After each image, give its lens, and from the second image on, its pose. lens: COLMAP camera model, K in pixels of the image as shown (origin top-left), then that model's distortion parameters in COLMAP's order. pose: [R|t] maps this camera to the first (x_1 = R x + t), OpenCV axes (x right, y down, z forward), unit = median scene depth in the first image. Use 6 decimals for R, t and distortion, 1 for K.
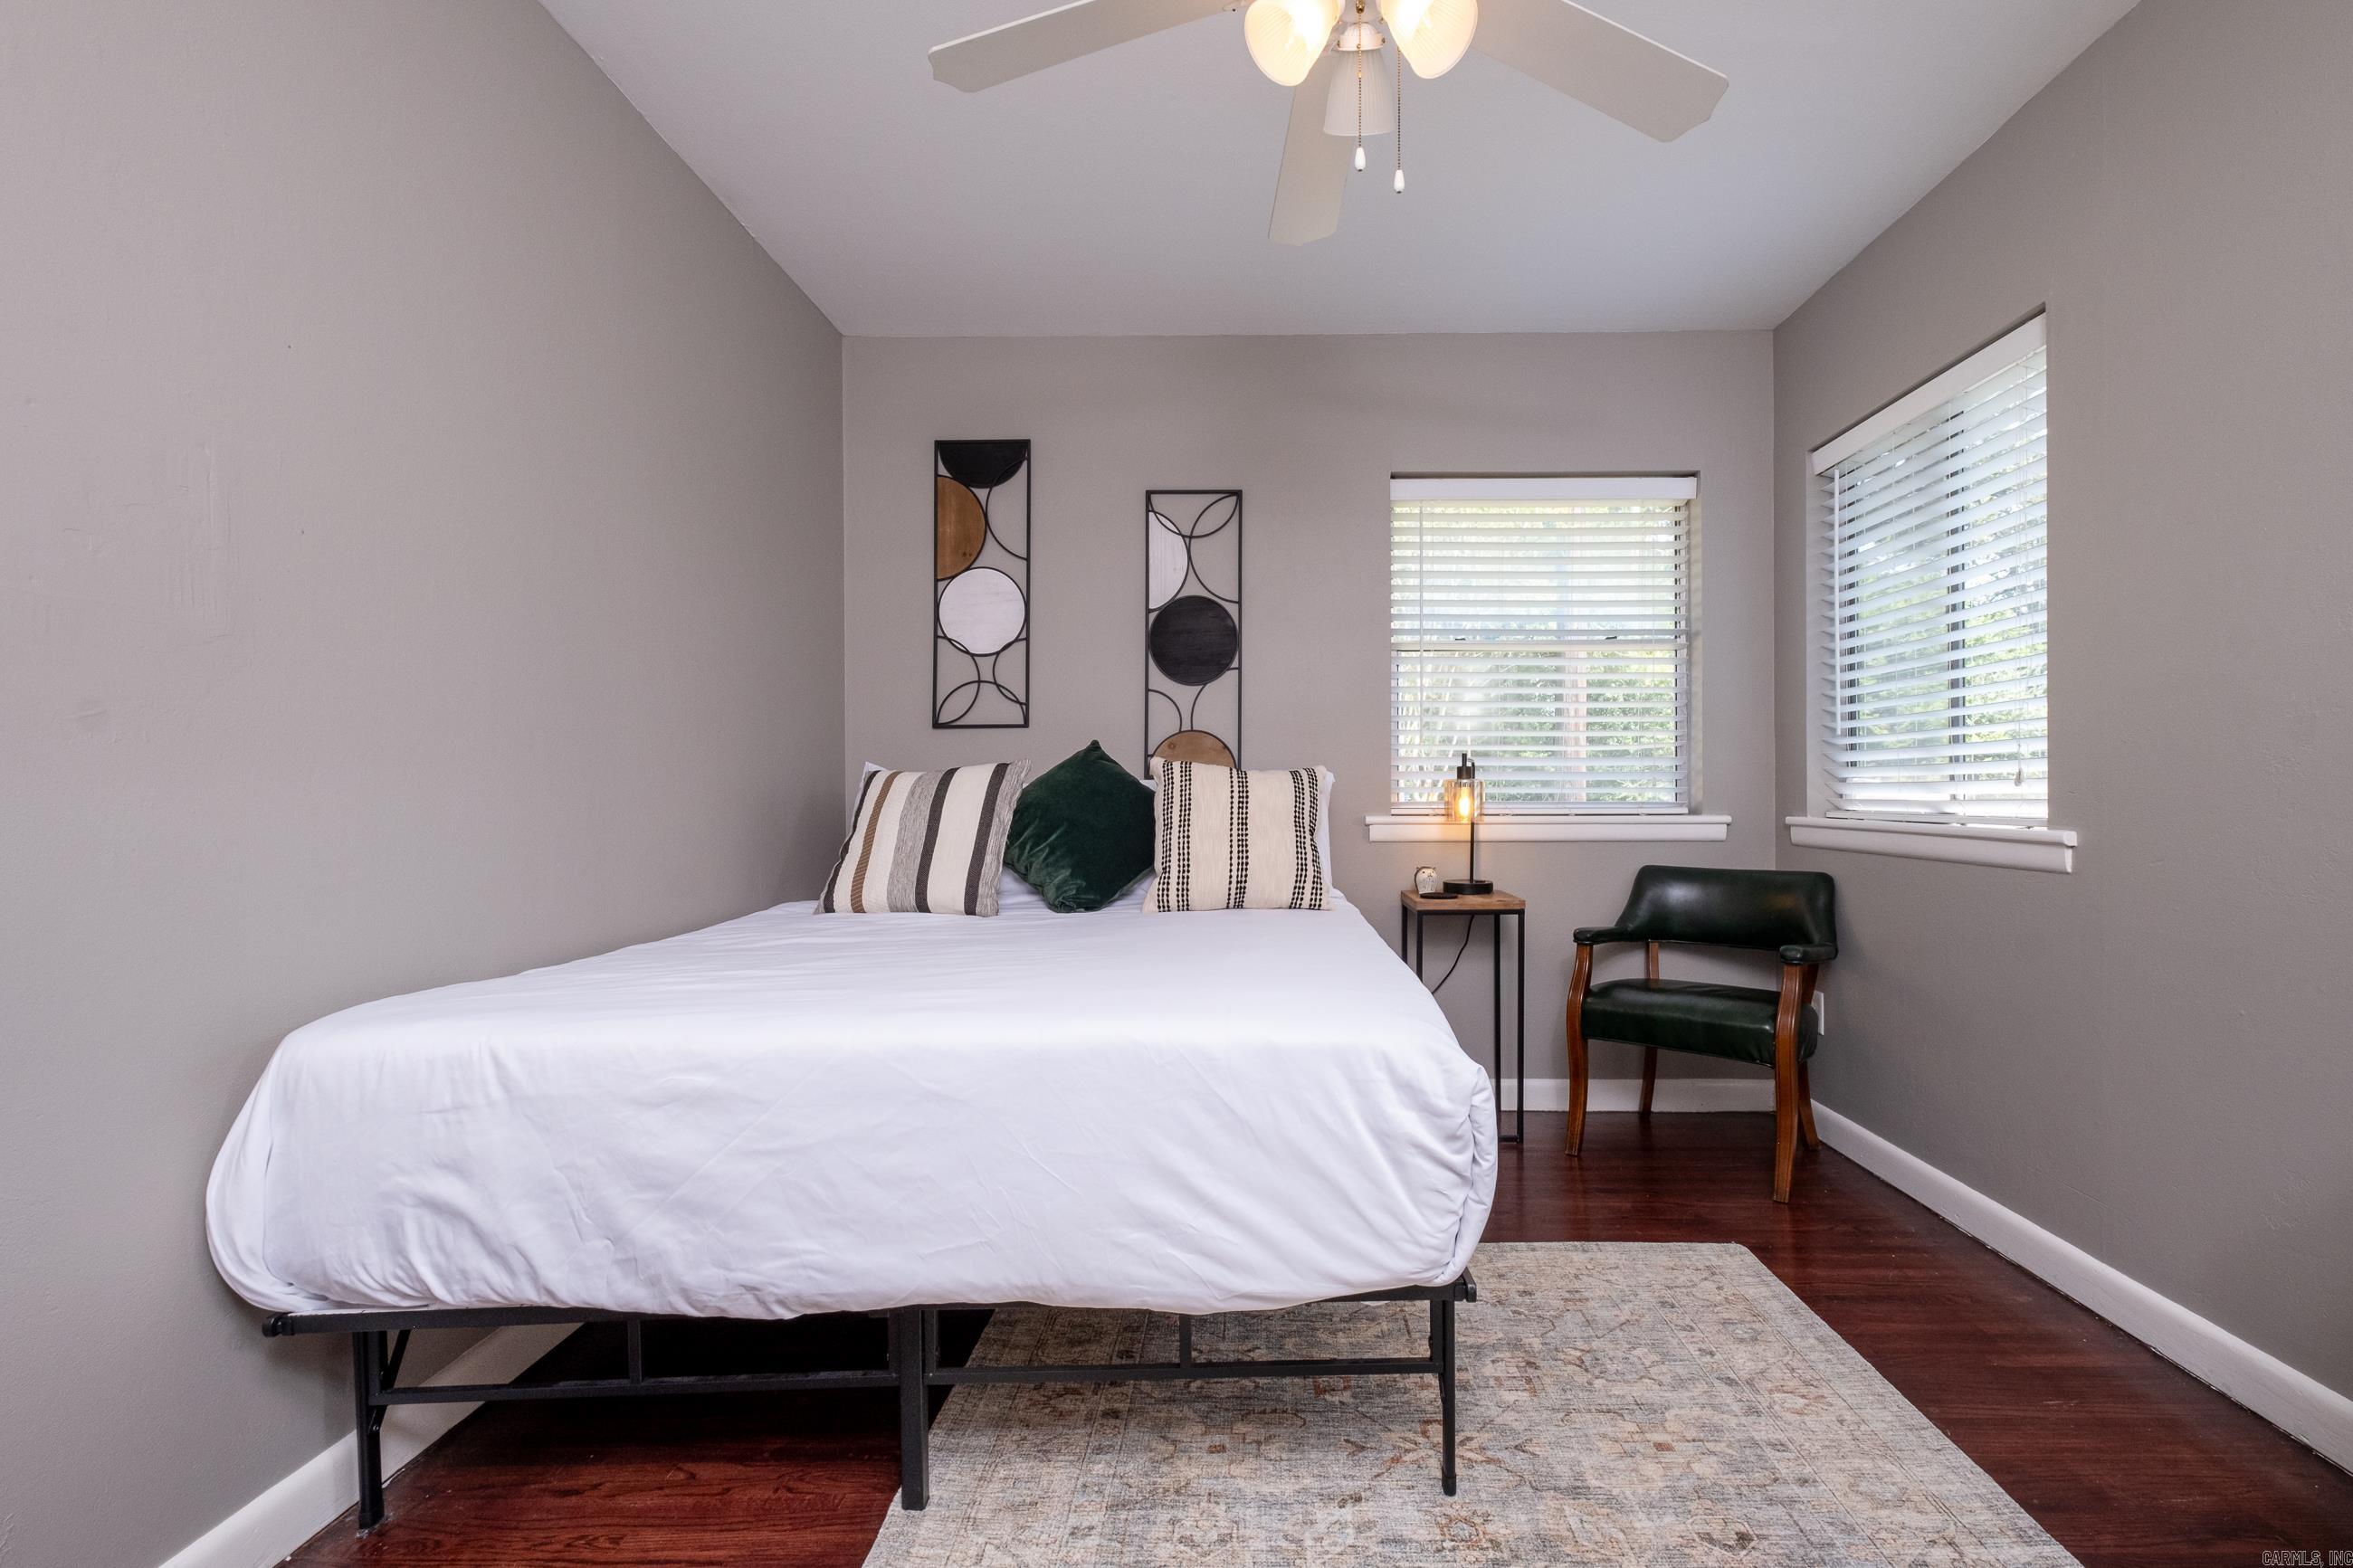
lens RADIAL K [[1065.7, 0, 1155.5], [0, 1065.7, 788.6], [0, 0, 1]] dist [-0.002383, -0.000590]
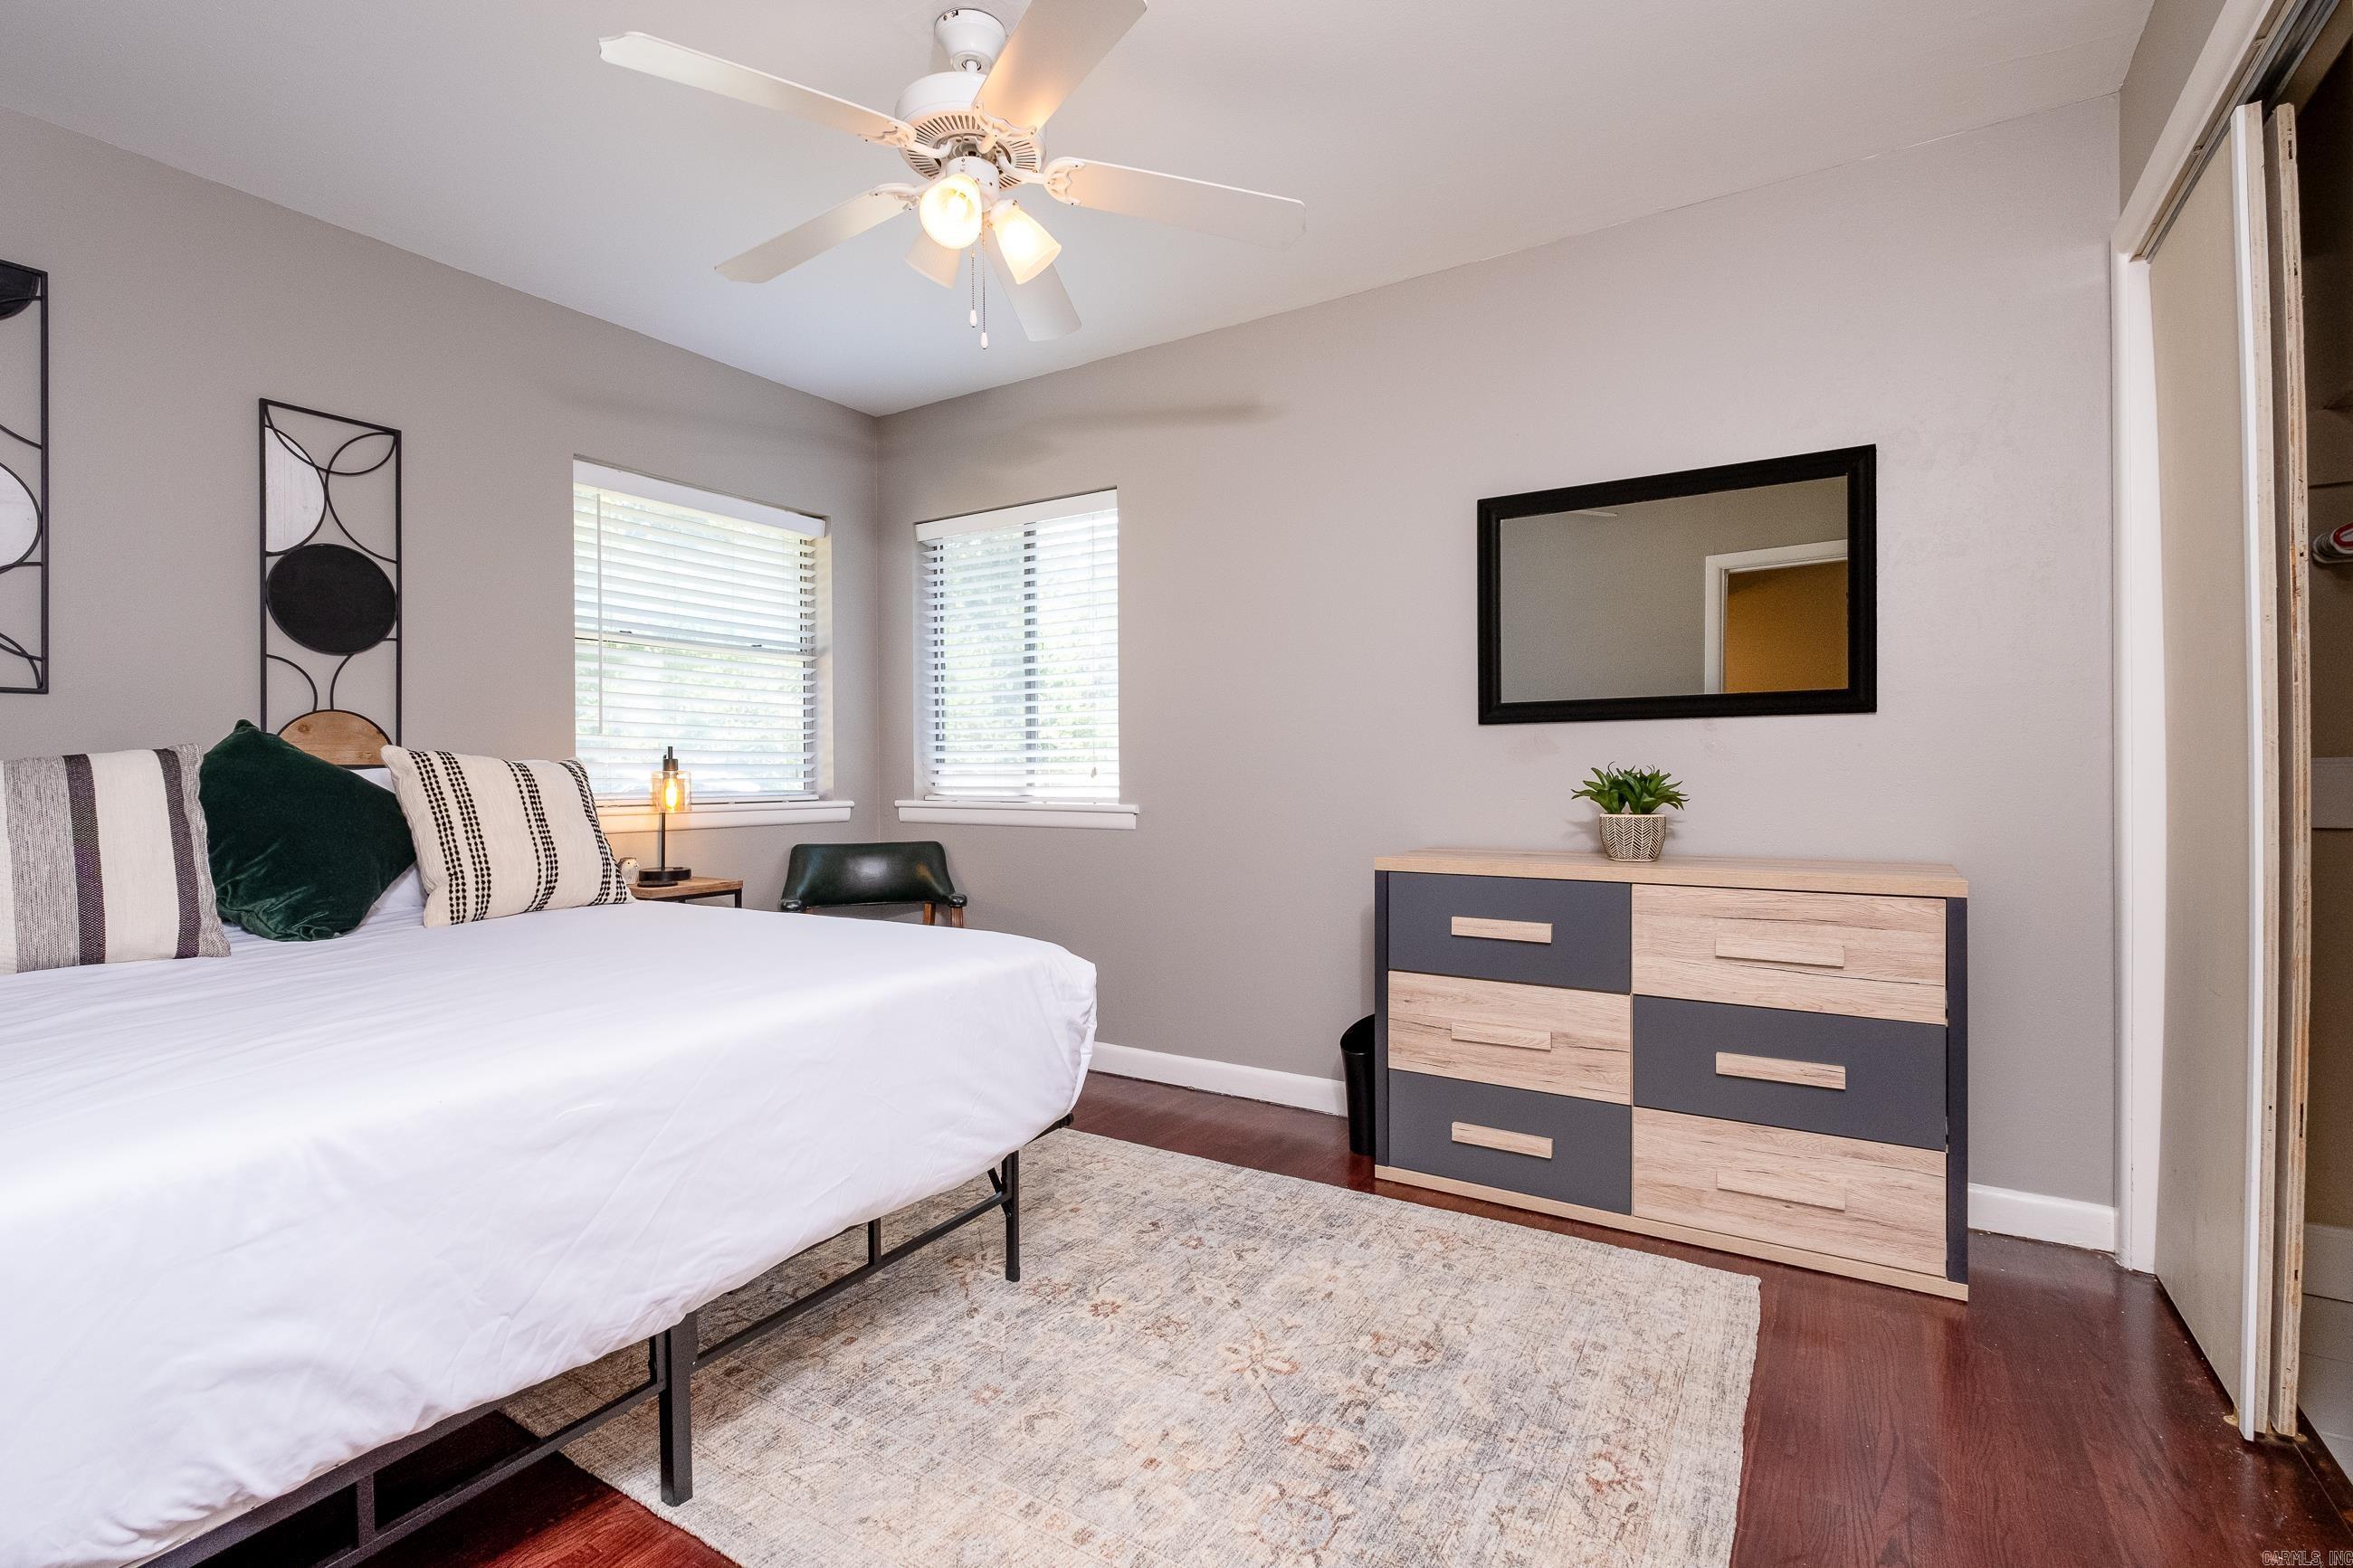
lens RADIAL K [[1048.0, 0, 1180.6], [0, 1048.0, 778.4], [0, 0, 1]] dist [-0.001009, 0.000039]
pose [[0.532325, -0.003478, 0.846533, -0.314182], [0.000818, 0.999993, 0.003594, -0.005011], [-0.846540, -0.001221, 0.532324, 0.027817]]
